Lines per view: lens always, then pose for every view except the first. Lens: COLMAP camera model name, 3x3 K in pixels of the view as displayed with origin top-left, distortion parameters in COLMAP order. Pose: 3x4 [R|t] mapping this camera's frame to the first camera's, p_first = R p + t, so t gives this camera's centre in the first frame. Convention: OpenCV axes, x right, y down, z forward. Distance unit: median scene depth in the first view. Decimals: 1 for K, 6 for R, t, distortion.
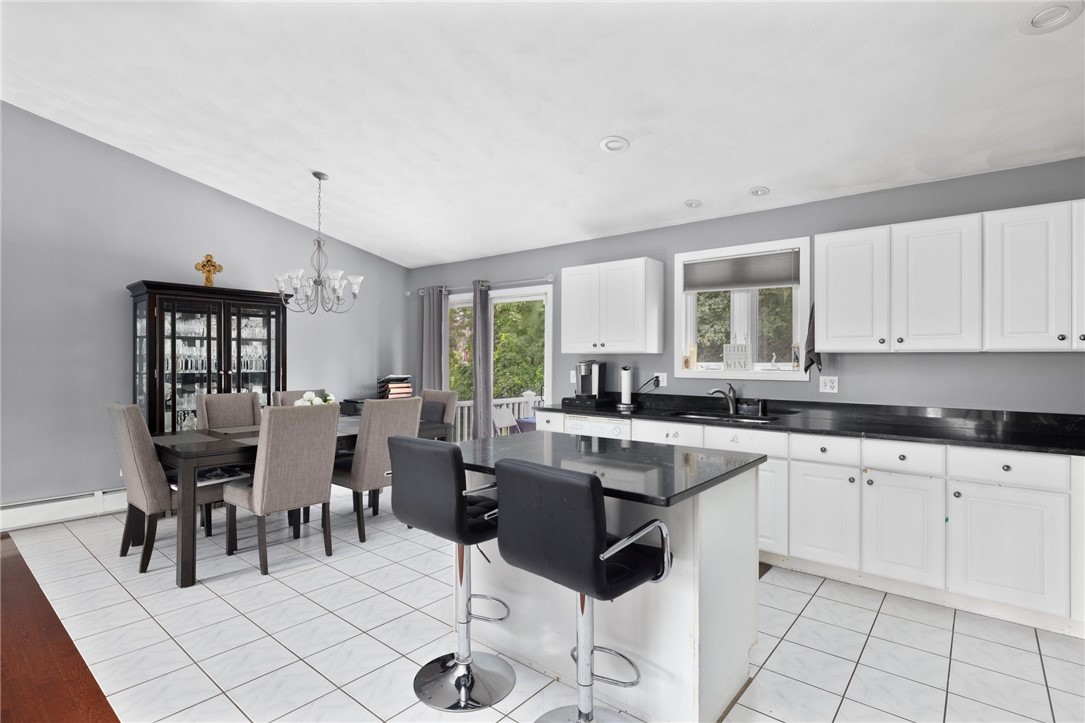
lens RADIAL K [[528.3, 0, 534.5], [0, 528.3, 364.7], [0, 0, 1]] dist [-0.029516, -0.000318]
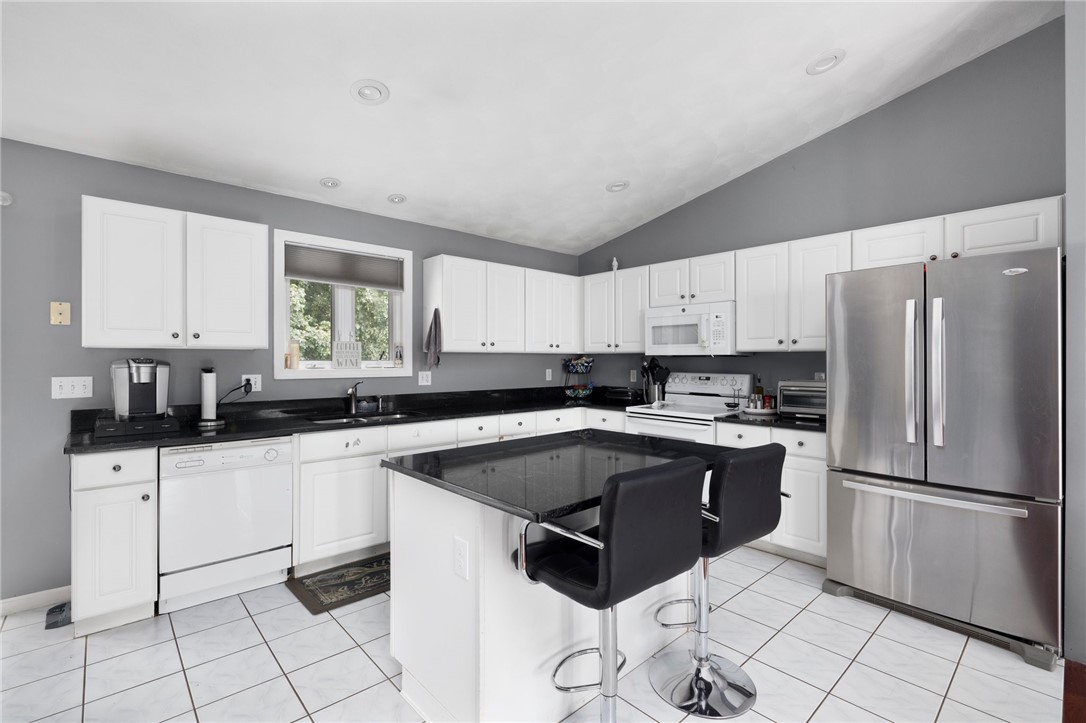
lens RADIAL K [[492.0, 0, 543.7], [0, 492.0, 357.1], [0, 0, 1]] dist [-0.002504, -0.000318]
pose [[0.125578, -0.002054, 0.992082, -0.456862], [0.004866, 0.999987, 0.001454, -0.009744], [-0.992072, 0.004645, 0.125587, 0.506940]]
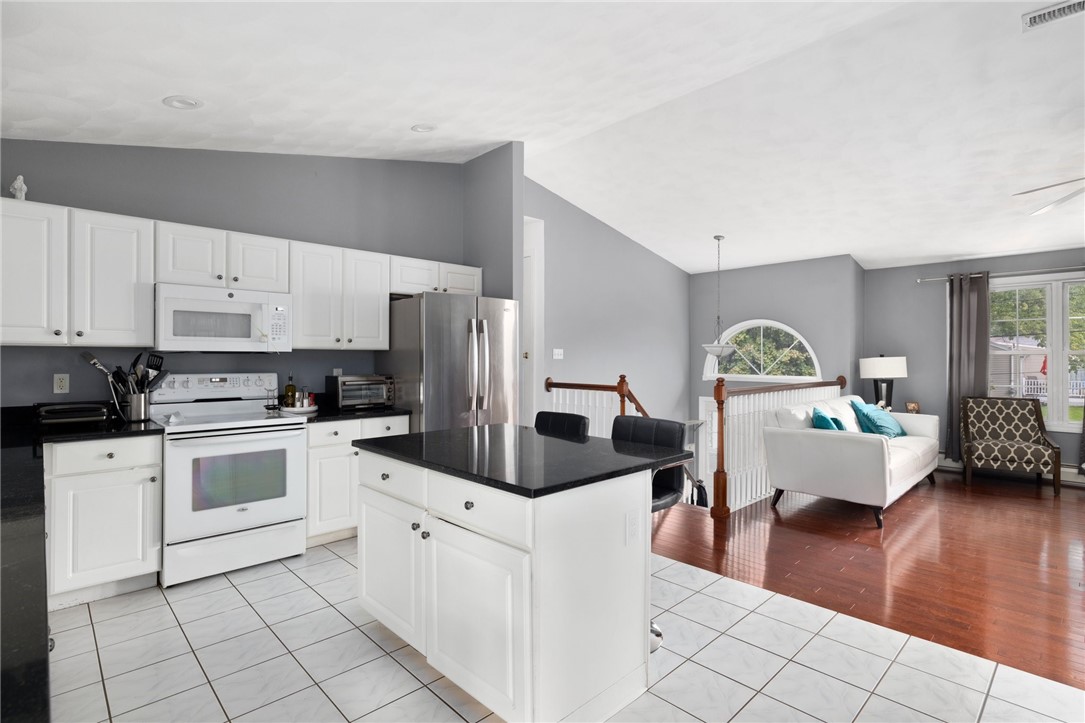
lens RADIAL K [[524.7, 0, 542.4], [0, 524.7, 357.6], [0, 0, 1]] dist [-0.005734, -0.000221]
pose [[-0.995129, -0.007885, 0.098268, -0.041661], [-0.007324, 0.999955, 0.006061, -0.009692], [-0.098312, 0.005312, -0.995141, 1.110619]]
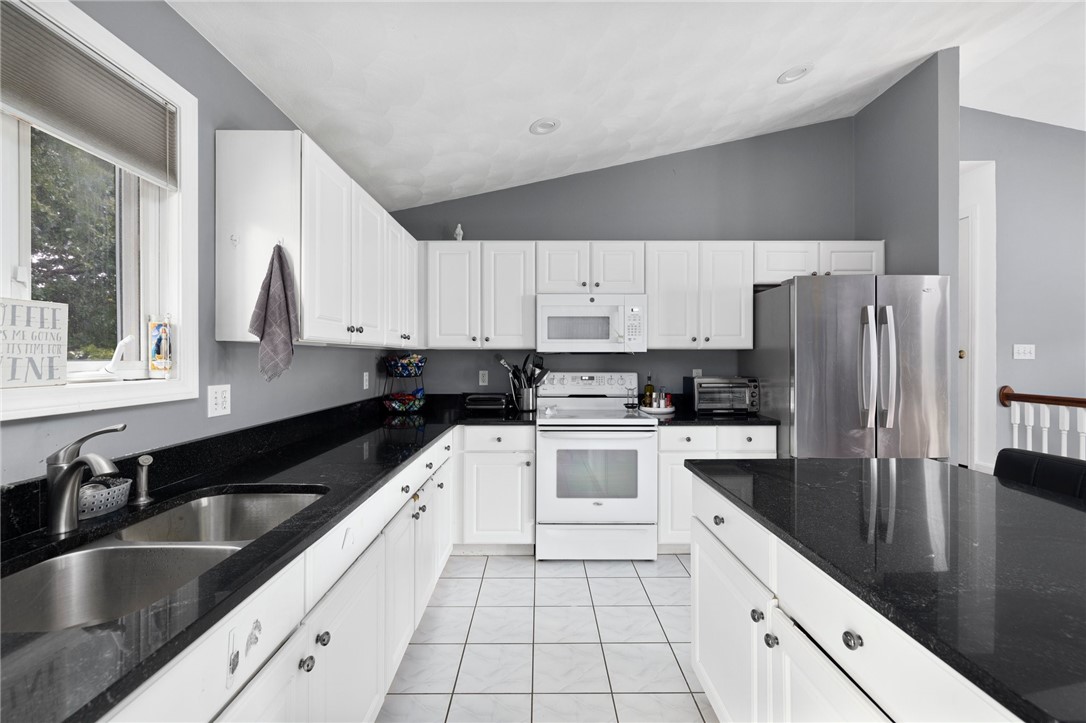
lens RADIAL K [[454.1, 0, 539.4], [0, 454.1, 358.7], [0, 0, 1]] dist [-0.001973, 0.000133]
pose [[-0.649313, -0.007289, 0.760486, 0.001095], [0.000980, 0.999945, 0.010420, -0.007945], [-0.760521, 0.007511, -0.649270, 0.910030]]
